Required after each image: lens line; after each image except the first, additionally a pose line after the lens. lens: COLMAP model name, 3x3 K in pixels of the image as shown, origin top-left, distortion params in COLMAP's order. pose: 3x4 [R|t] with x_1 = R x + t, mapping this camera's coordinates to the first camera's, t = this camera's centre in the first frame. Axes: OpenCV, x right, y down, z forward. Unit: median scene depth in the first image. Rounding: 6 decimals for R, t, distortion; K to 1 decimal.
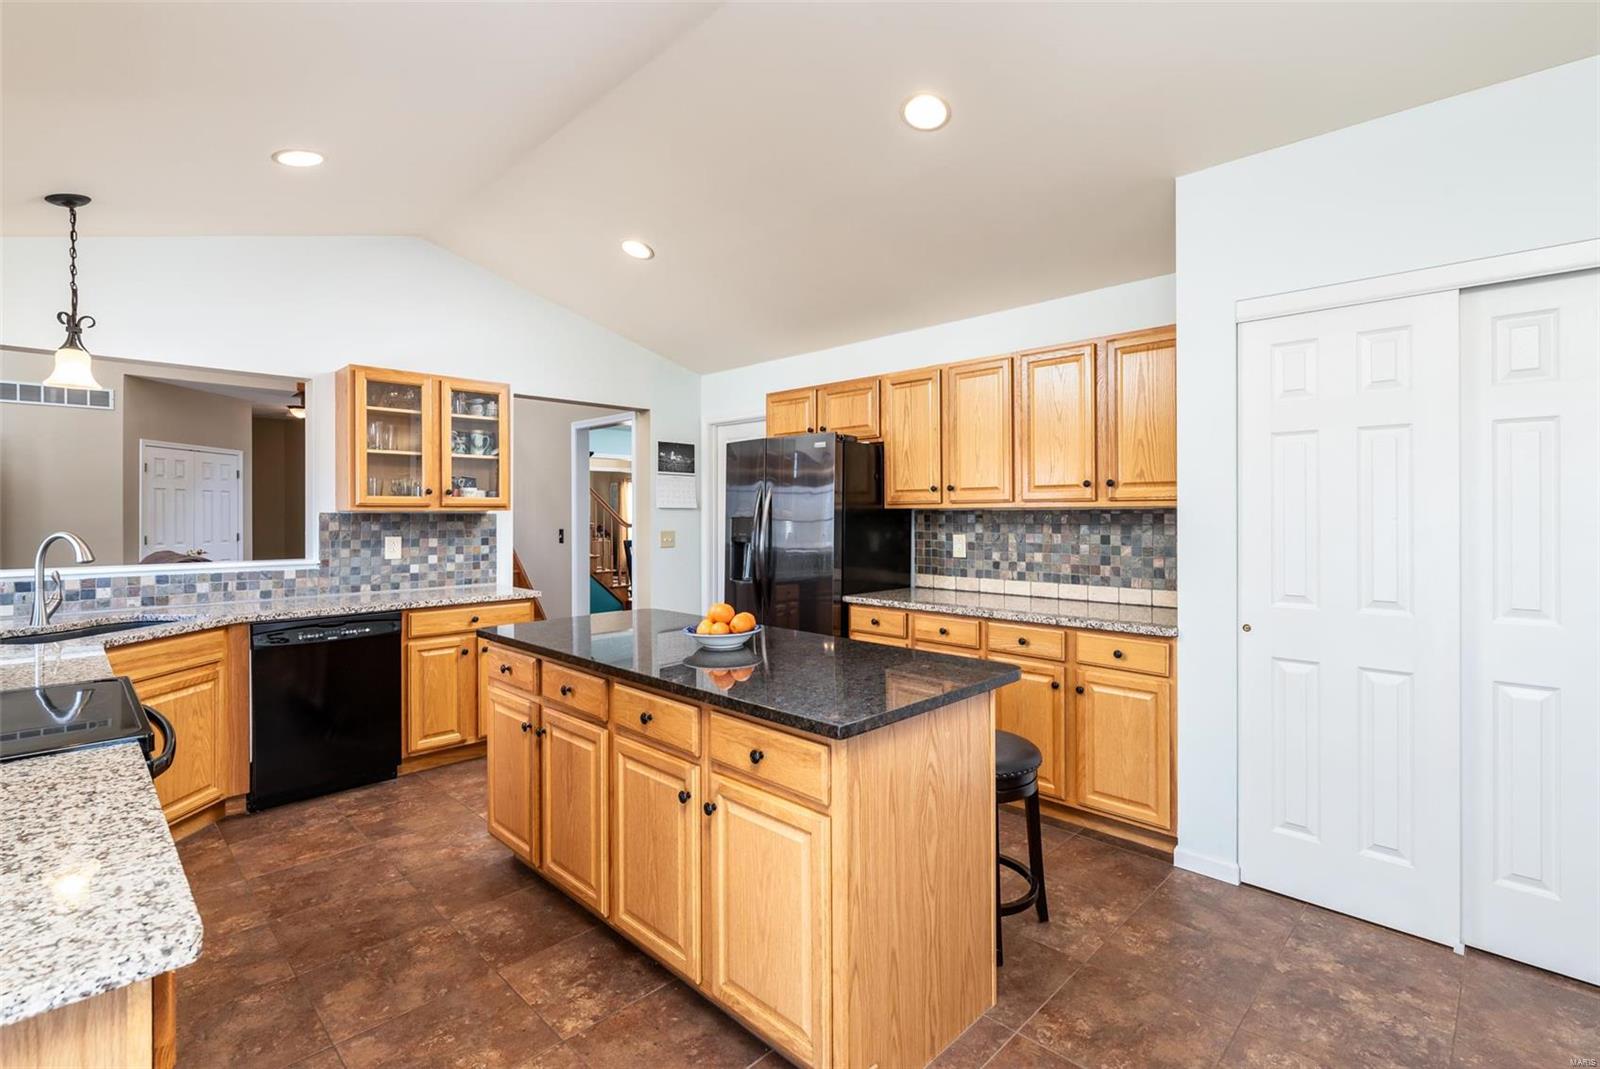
lens RADIAL K [[743.7, 0, 810.6], [0, 743.7, 508.4], [0, 0, 1]] dist [0.011263, 0.000131]
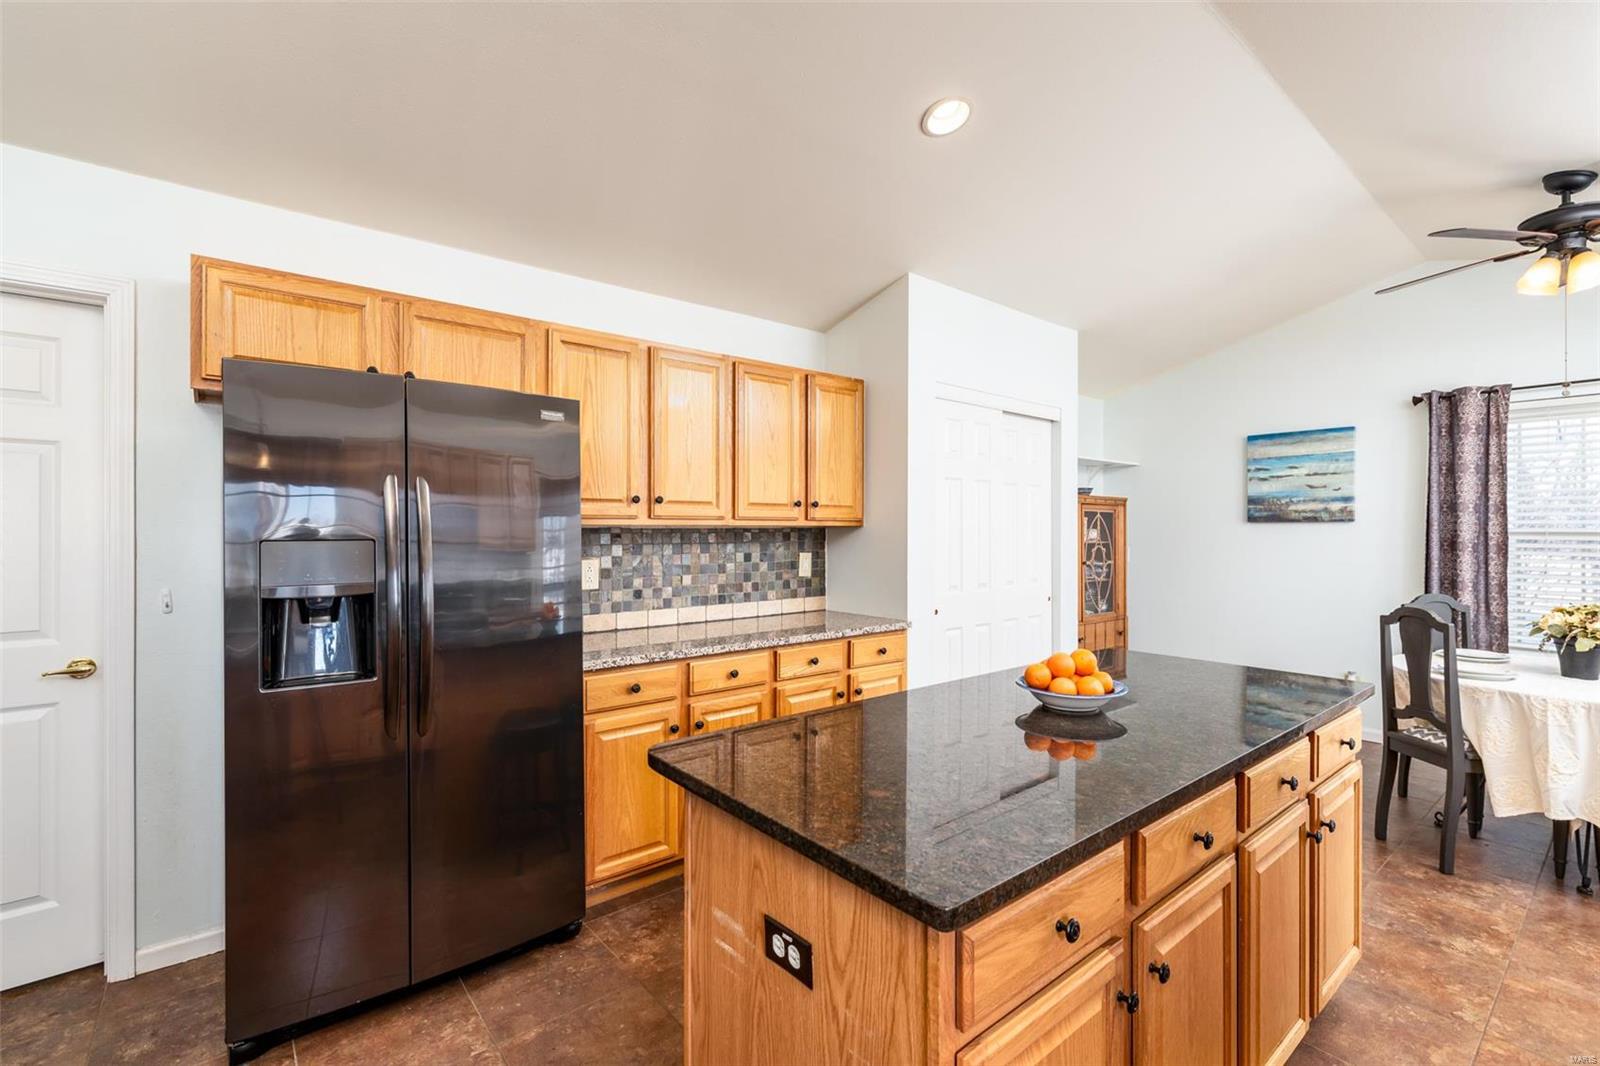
lens RADIAL K [[743.7, 0, 847.3], [0, 743.7, 536.0], [0, 0, 1]] dist [0.011263, 0.000131]
pose [[0.079020, -0.006648, 0.996851, -0.587070], [-0.006821, 0.999951, 0.007210, 0.004204], [-0.996850, -0.007369, 0.078970, 0.738463]]
